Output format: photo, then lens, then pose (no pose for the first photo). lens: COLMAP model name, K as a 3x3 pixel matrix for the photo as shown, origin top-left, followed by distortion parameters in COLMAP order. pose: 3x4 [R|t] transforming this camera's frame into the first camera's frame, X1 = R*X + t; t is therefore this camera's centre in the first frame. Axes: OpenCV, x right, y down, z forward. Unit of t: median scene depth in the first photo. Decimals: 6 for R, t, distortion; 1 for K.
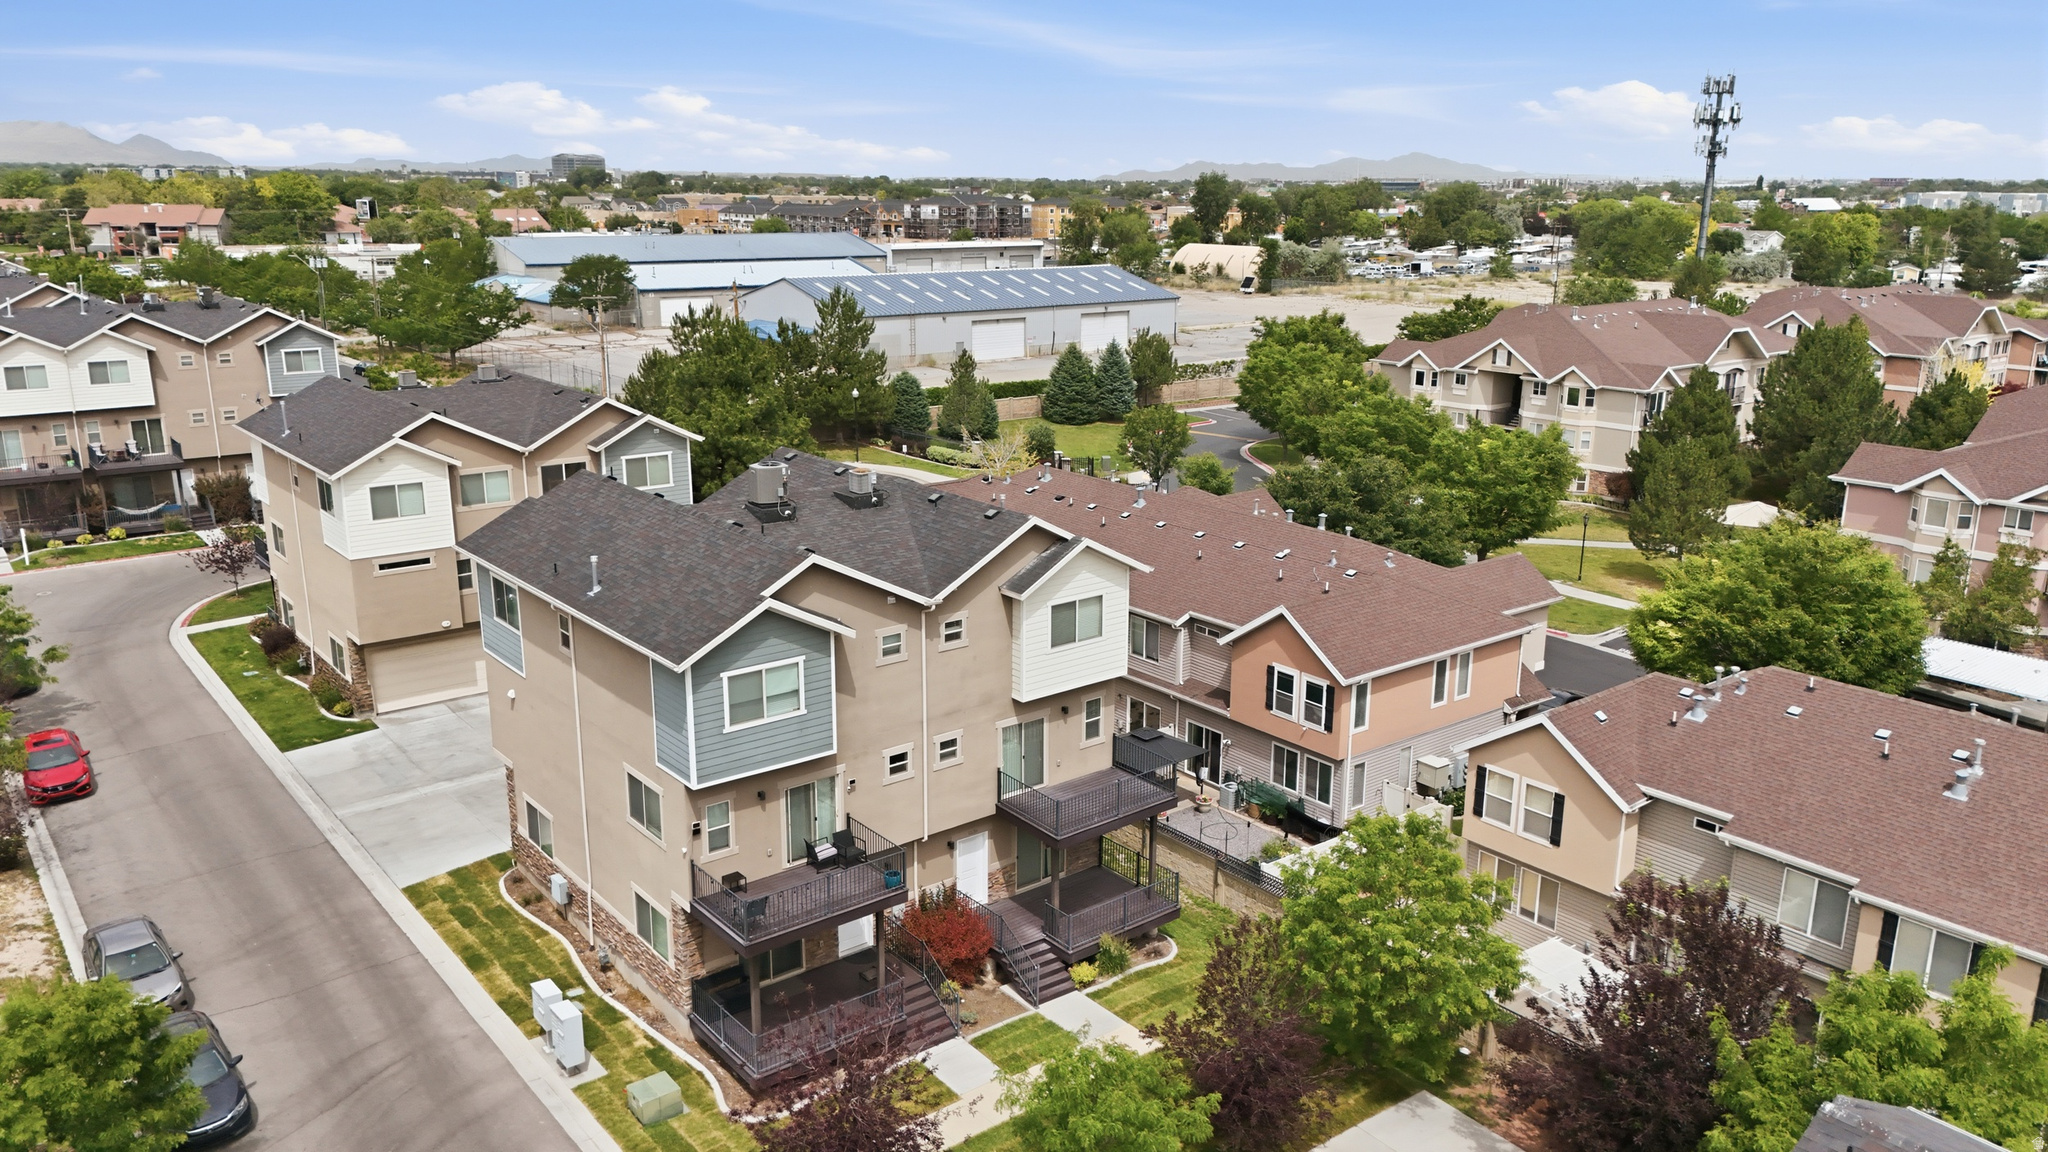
lens RADIAL K [[1505.2, 0, 1024.6], [0, 1505.2, 584.3], [0, 0, 1]] dist [0.094647, -0.105267]
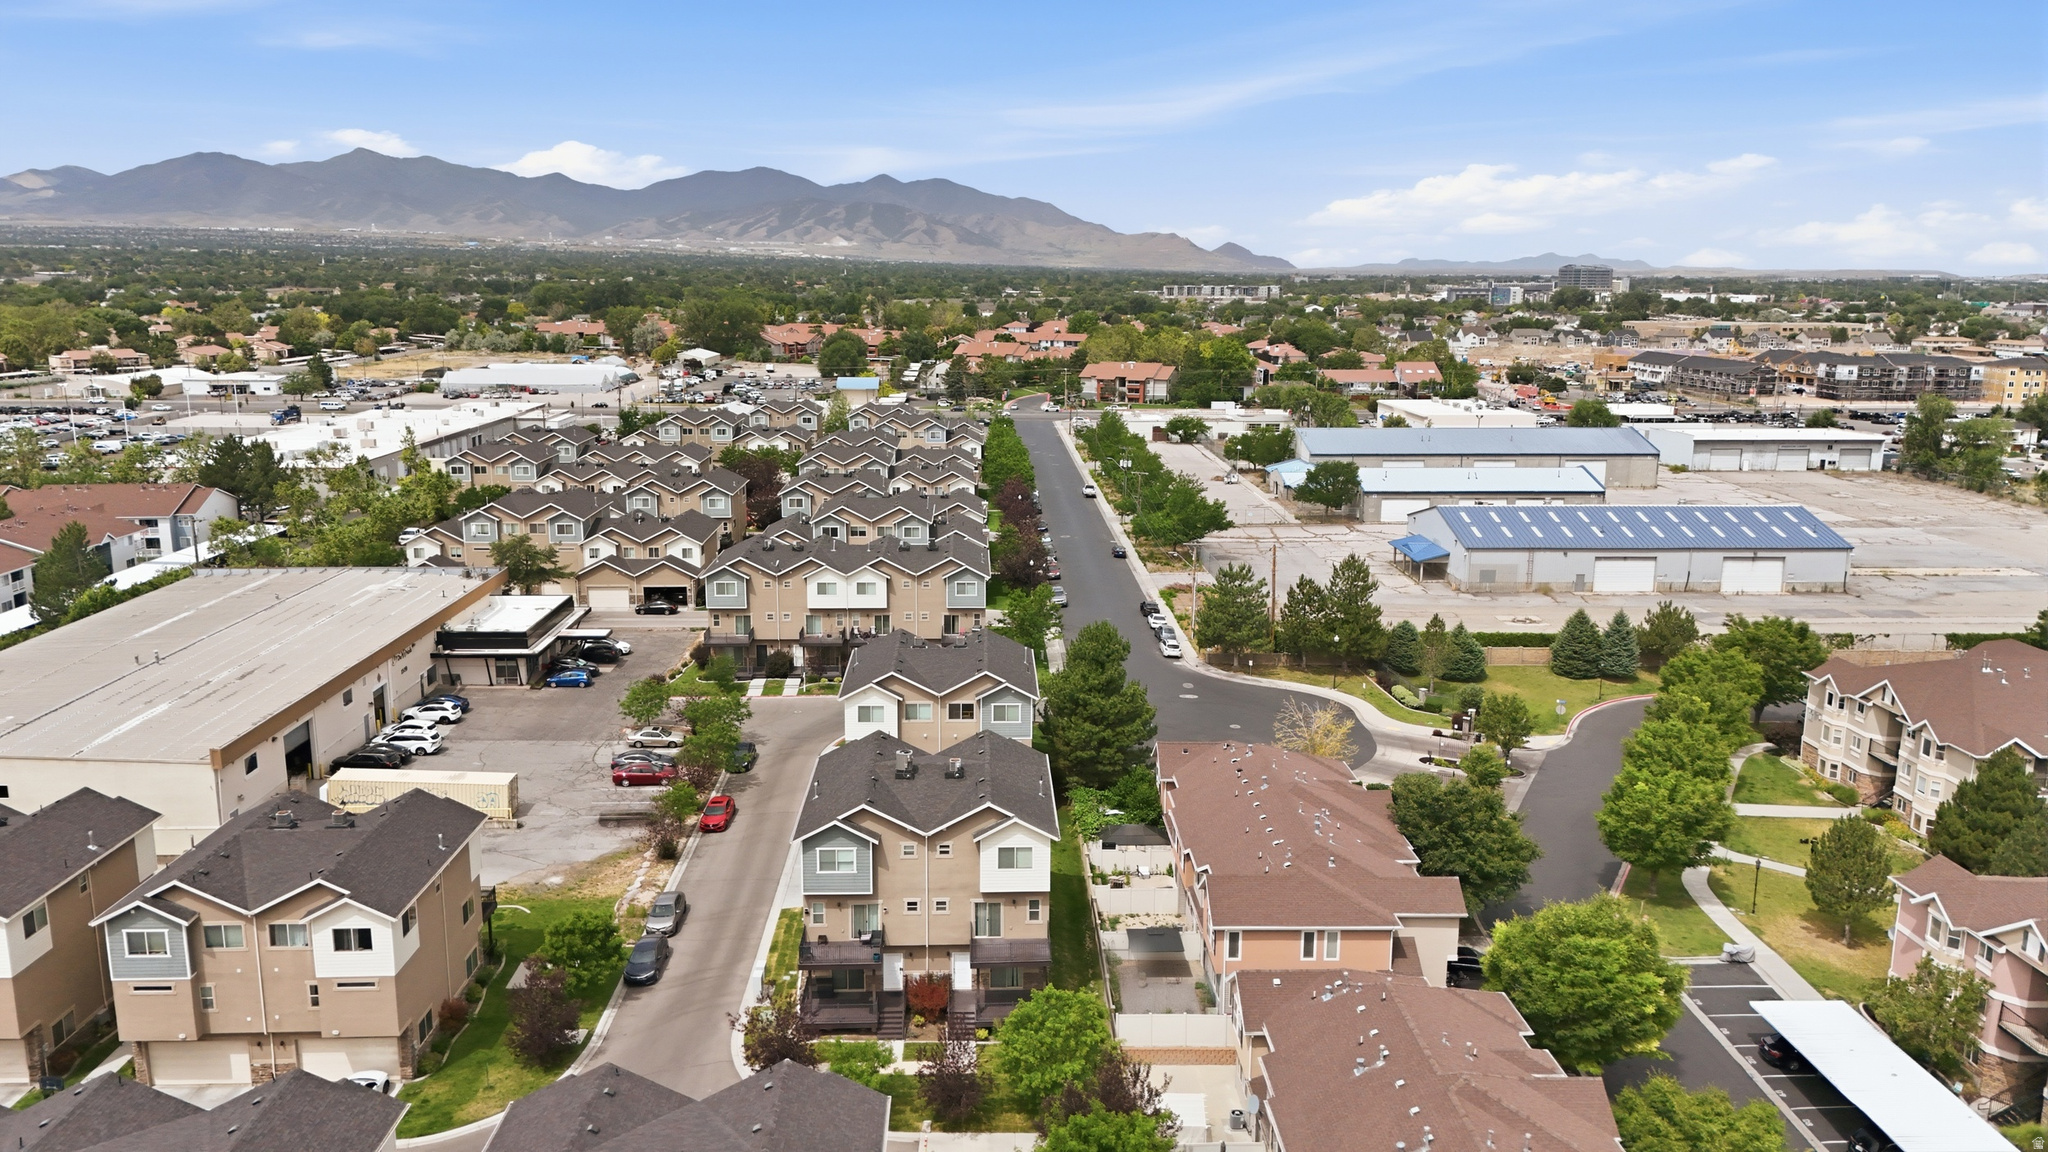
lens RADIAL K [[1505.2, 0, 1024.6], [0, 1505.2, 584.3], [0, 0, 1]] dist [0.094647, -0.105267]
pose [[0.803340, 0.122086, -0.582872, 1.022157], [-0.156865, 0.987576, -0.009344, -0.277747], [0.574490, 0.098938, 0.812510, -0.568689]]
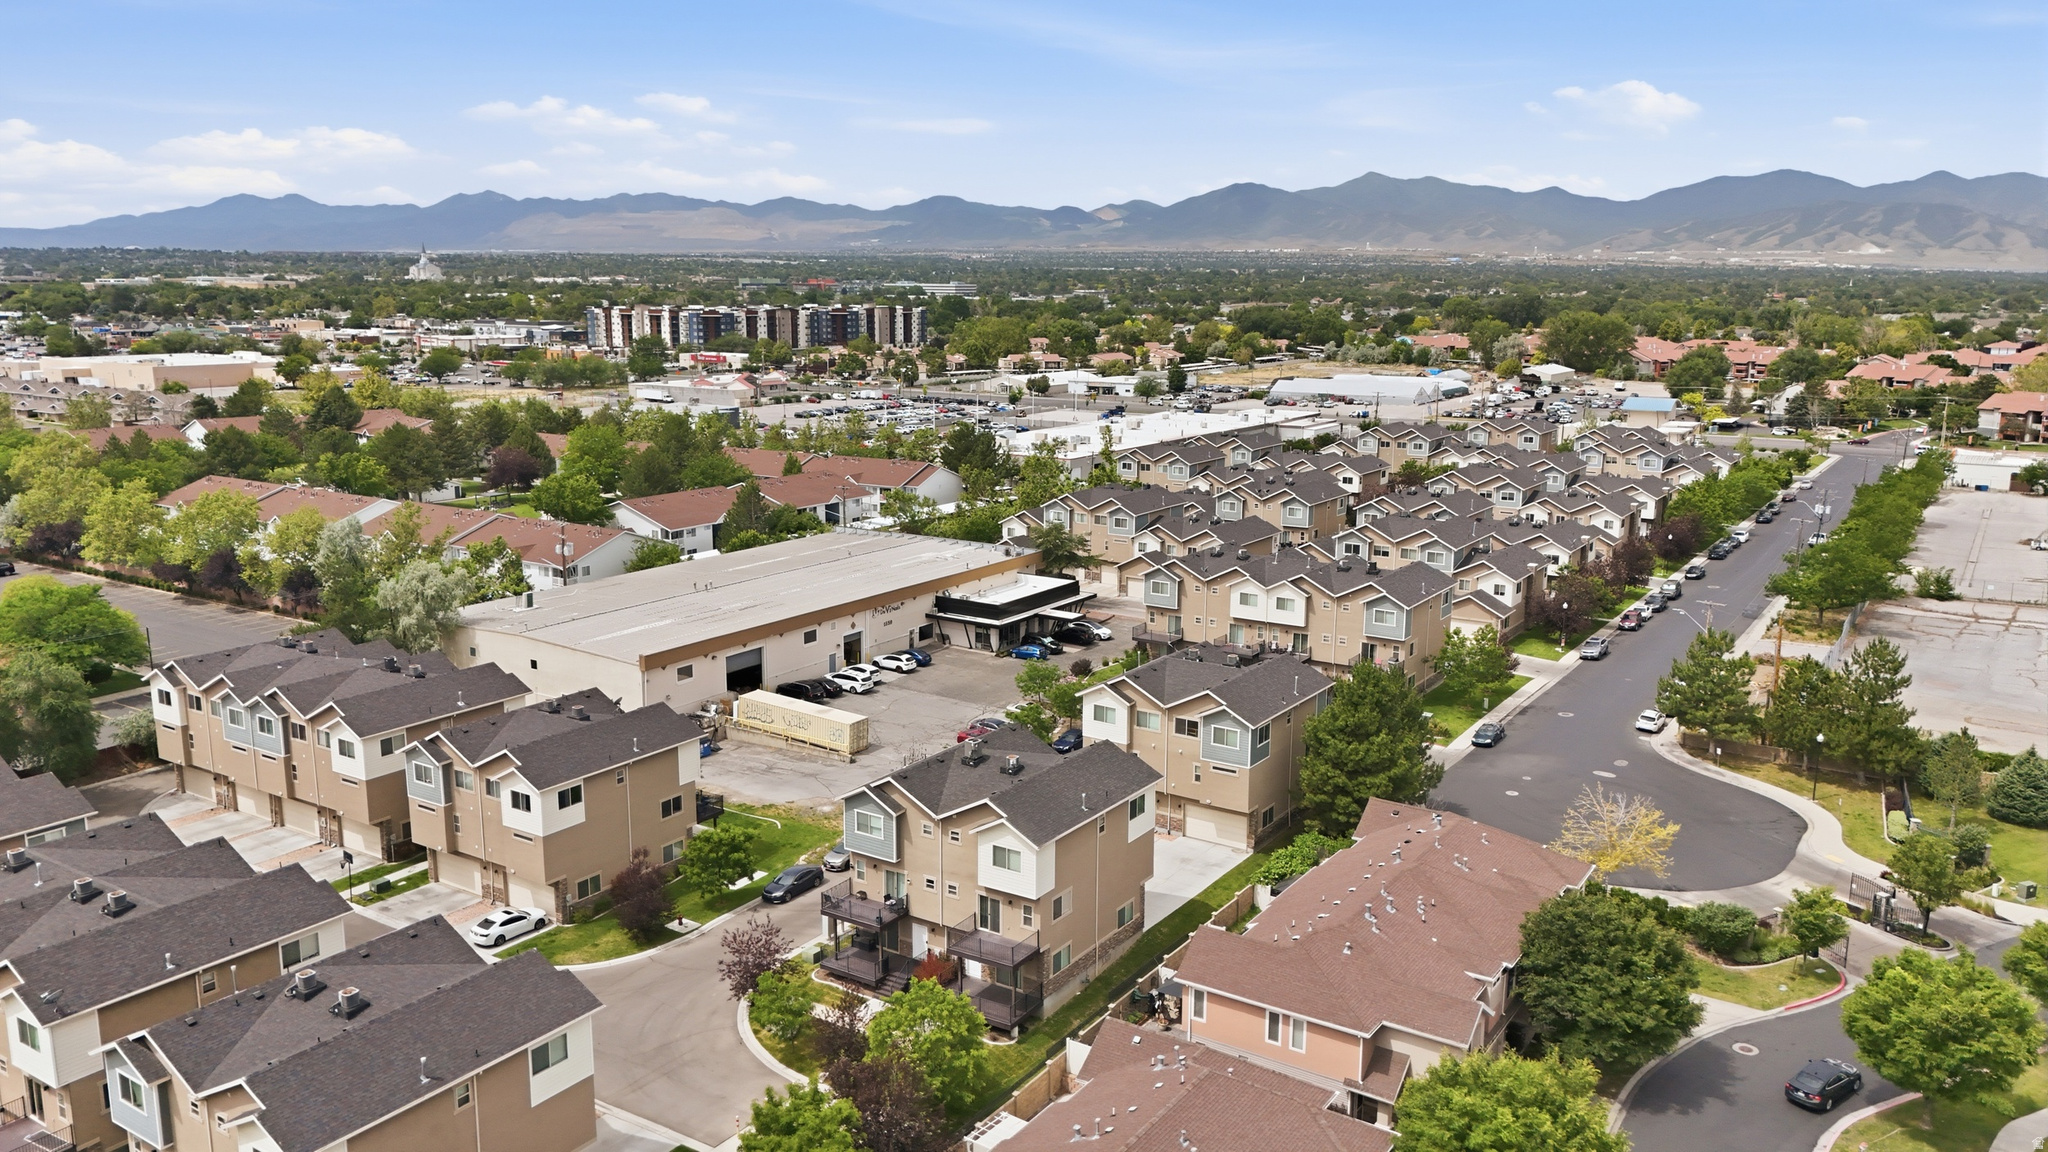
lens RADIAL K [[1505.2, 0, 1024.6], [0, 1505.2, 584.3], [0, 0, 1]] dist [0.094647, -0.105267]
pose [[0.312275, 0.186575, -0.931490, 1.626889], [-0.251121, 0.961859, 0.108471, -0.485621], [0.916200, 0.200044, 0.347218, 0.220211]]
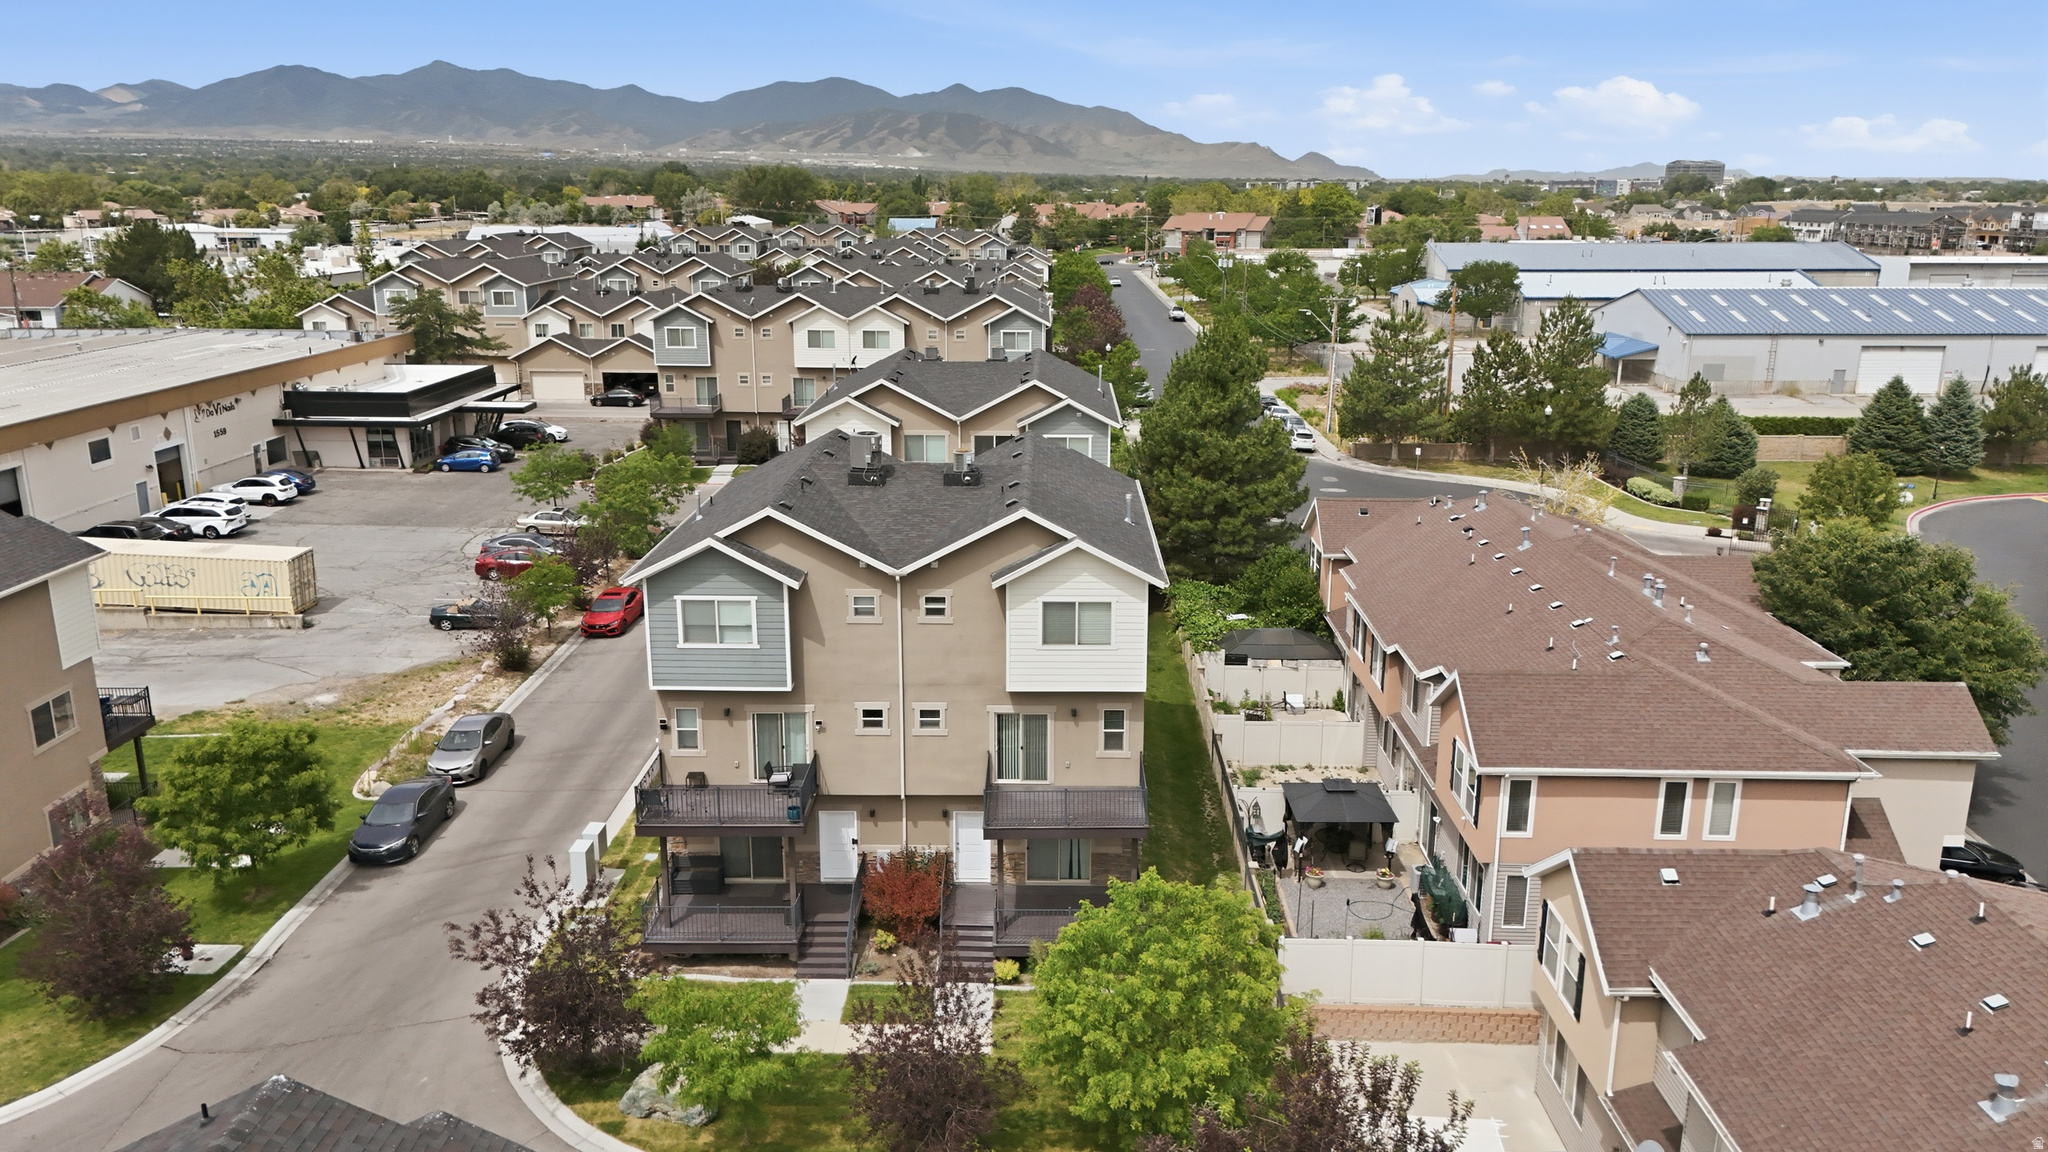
lens RADIAL K [[1505.2, 0, 1024.6], [0, 1505.2, 584.3], [0, 0, 1]] dist [0.094647, -0.105267]
pose [[0.773409, 0.160818, -0.613169, 0.534142], [-0.164255, 0.985089, 0.051183, -0.039777], [0.612257, 0.061131, 0.788292, 0.178813]]
